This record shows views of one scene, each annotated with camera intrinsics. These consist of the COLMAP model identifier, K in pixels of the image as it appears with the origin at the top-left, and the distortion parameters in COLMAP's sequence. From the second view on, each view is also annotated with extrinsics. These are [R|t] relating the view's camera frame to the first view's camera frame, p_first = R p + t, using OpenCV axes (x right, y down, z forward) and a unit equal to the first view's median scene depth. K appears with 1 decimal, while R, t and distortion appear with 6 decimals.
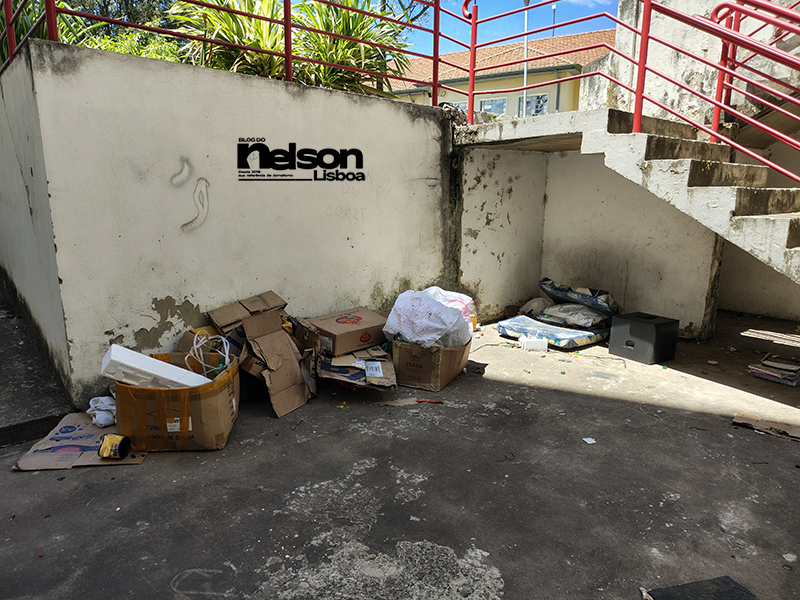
lens RADIAL K [[552.4, 0, 400.0], [0, 552.4, 300.0], [0, 0, 1]] dist [-0.002010, -0.004268]
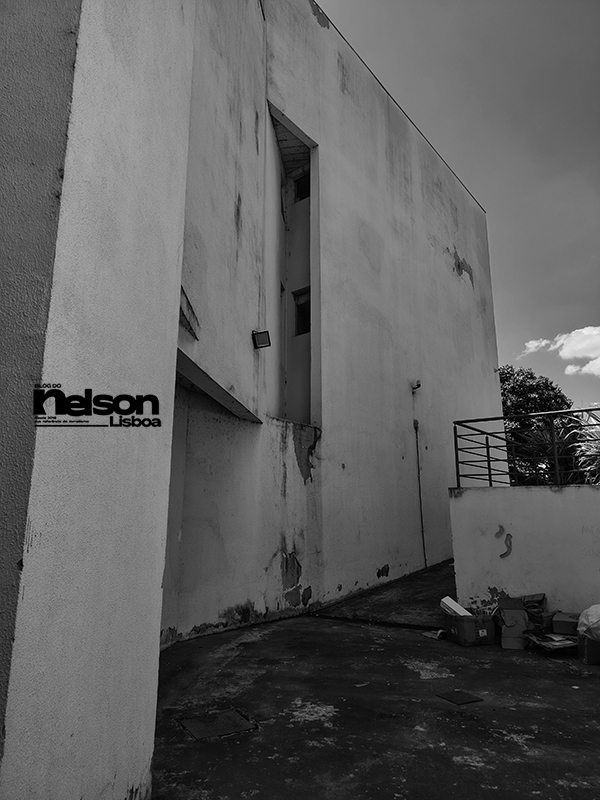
lens RADIAL K [[552.4, 0, 300.0], [0, 552.4, 400.0], [0, 0, 1]] dist [-0.002010, -0.004268]
pose [[0.185296, -0.224683, -0.956652, 1.798809], [-0.197462, 0.945141, -0.260227, 0.015012], [0.962639, 0.237122, 0.130764, -0.242472]]
